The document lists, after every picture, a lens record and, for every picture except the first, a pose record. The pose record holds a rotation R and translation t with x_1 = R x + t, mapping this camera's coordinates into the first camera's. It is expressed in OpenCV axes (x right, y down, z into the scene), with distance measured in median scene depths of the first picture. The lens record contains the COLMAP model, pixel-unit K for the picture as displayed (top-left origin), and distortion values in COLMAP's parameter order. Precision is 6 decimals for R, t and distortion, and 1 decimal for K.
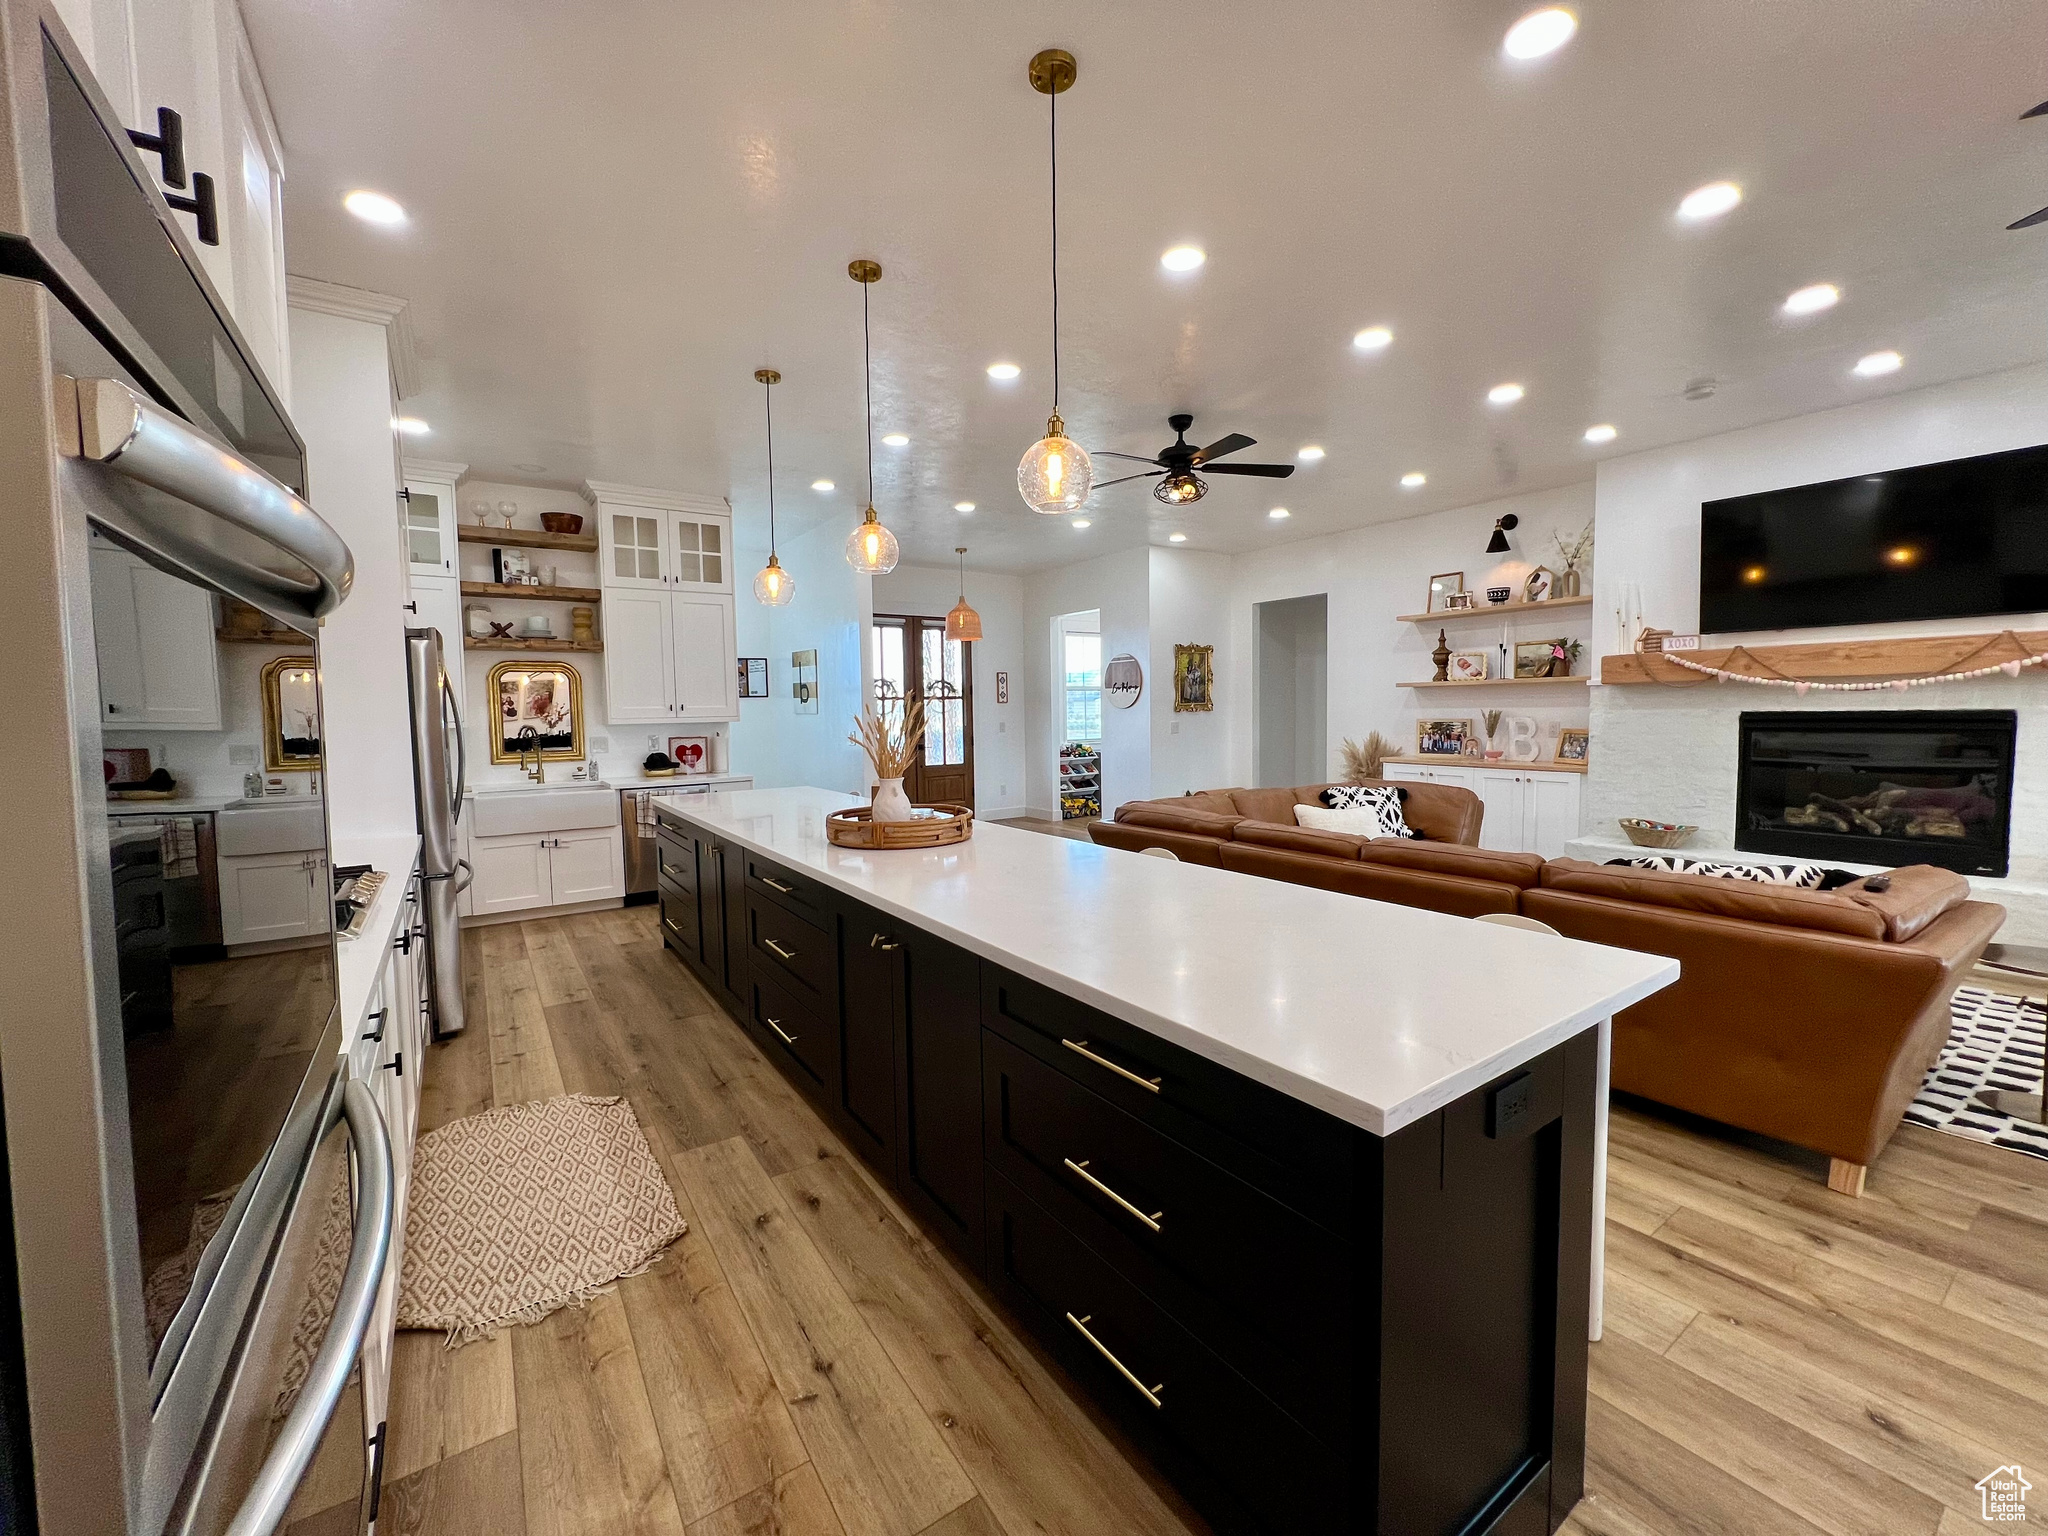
lens RADIAL K [[819.3, 0, 1018.6], [0, 819.3, 760.5], [0, 0, 1]] dist [-0.002421, 0.000665]
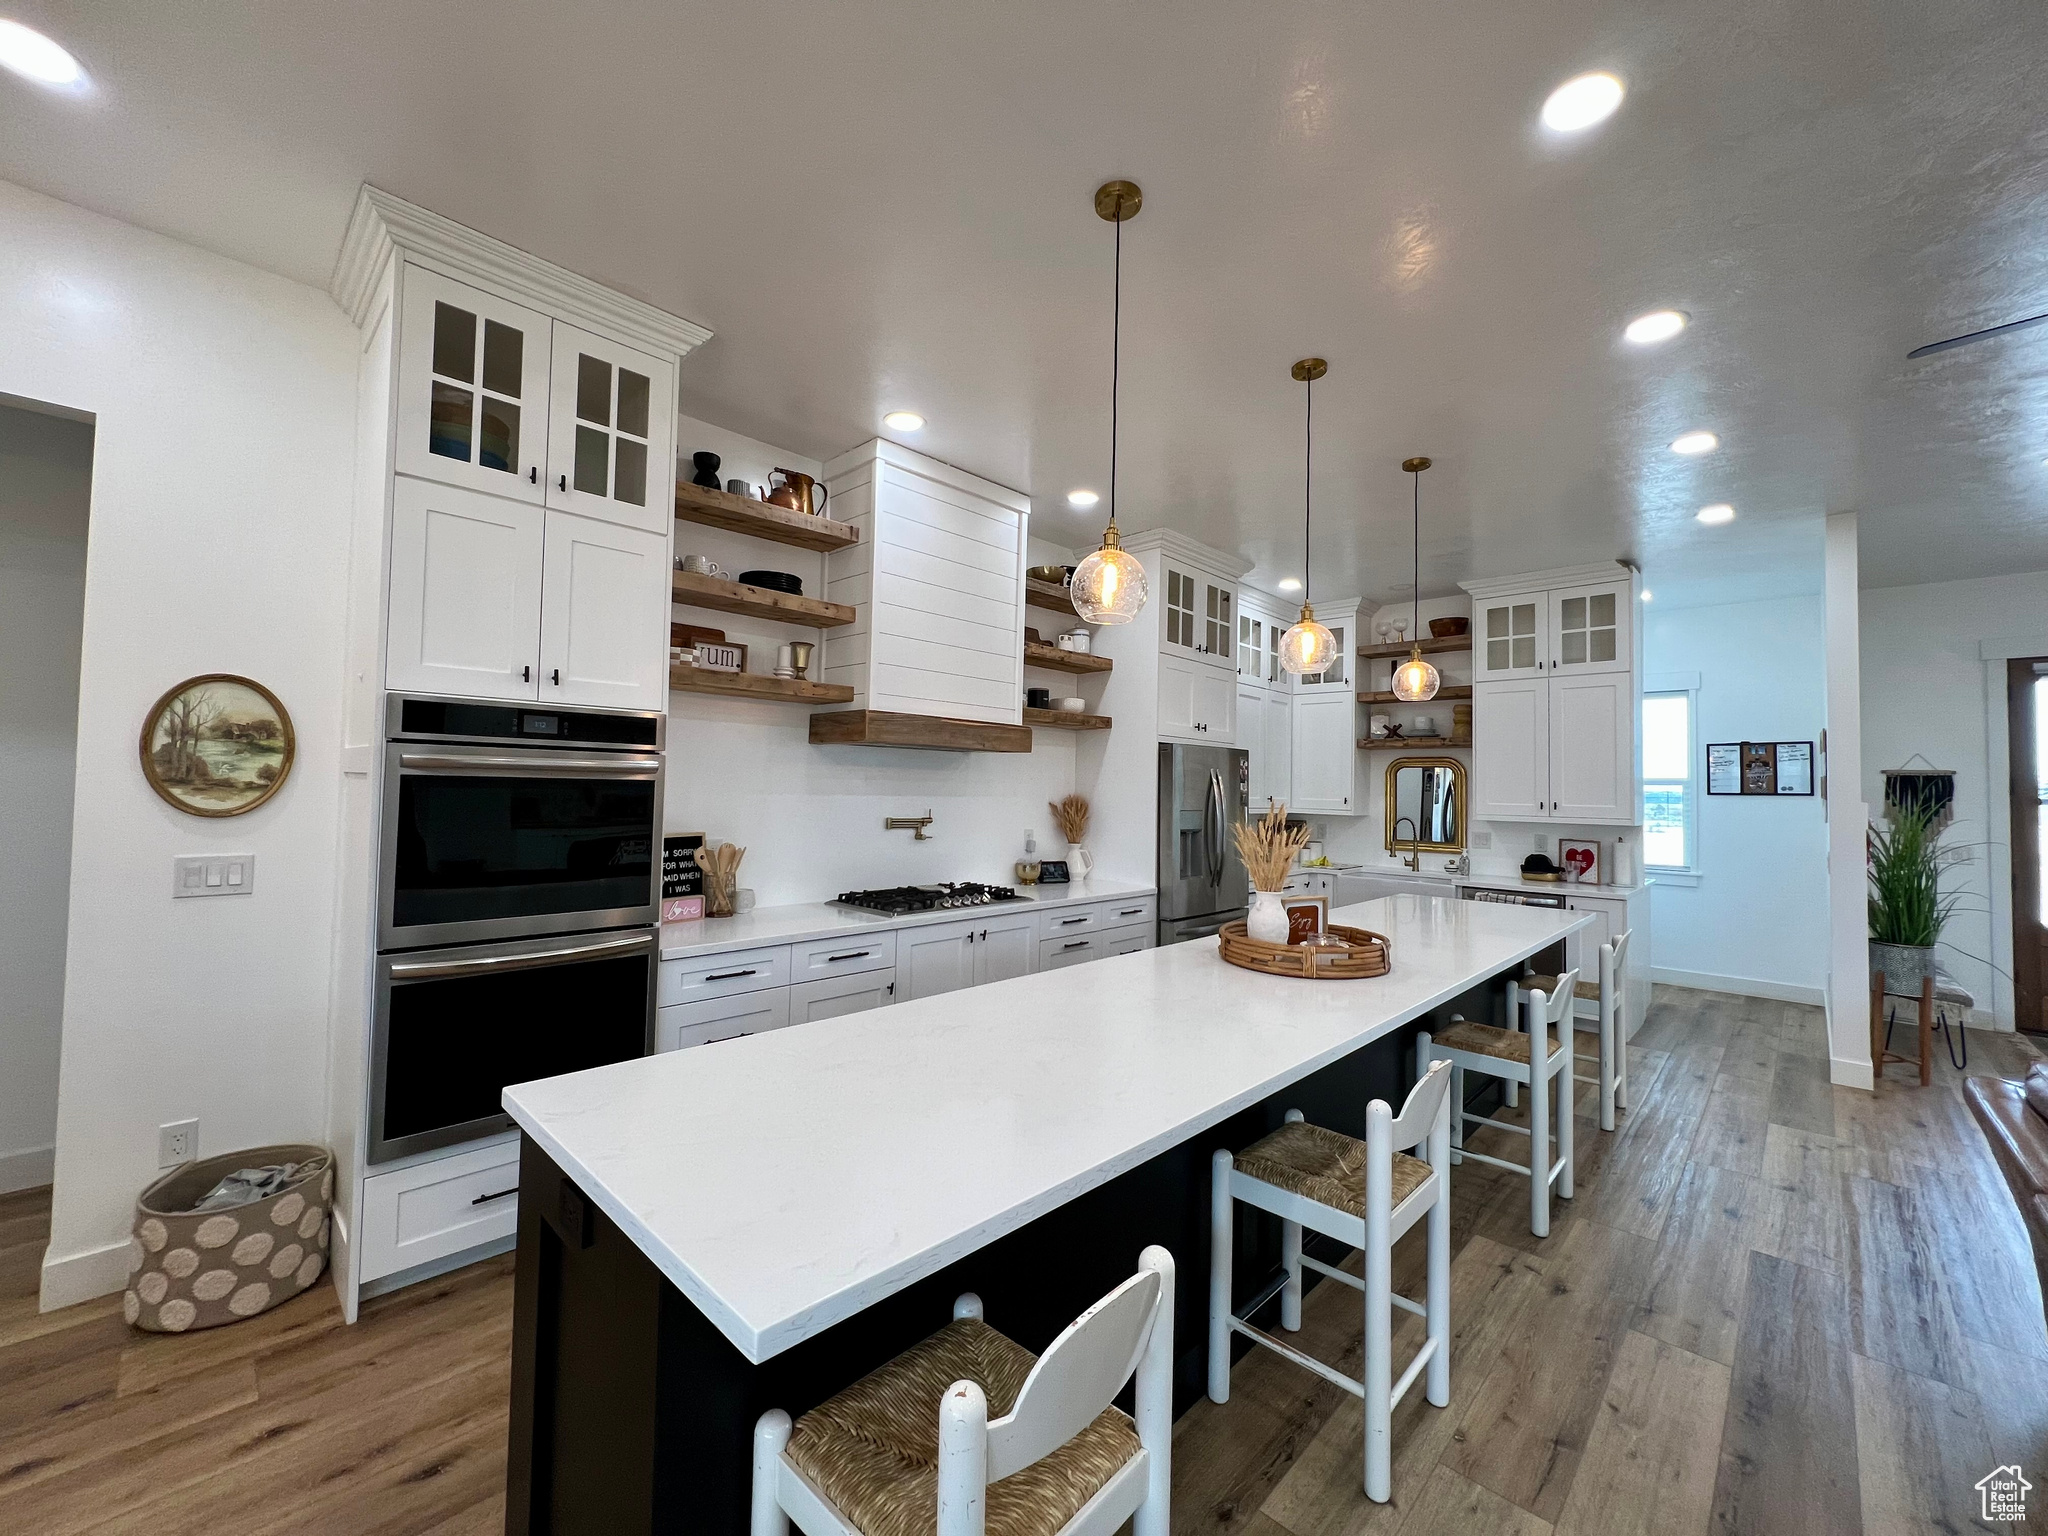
lens RADIAL K [[819.3, 0, 1018.6], [0, 819.3, 760.5], [0, 0, 1]] dist [-0.002421, 0.000665]
pose [[0.200357, -0.014205, -0.979620, 0.365669], [-0.085899, 0.995790, -0.032008, -0.037513], [0.975950, 0.090561, 0.198293, 0.267061]]
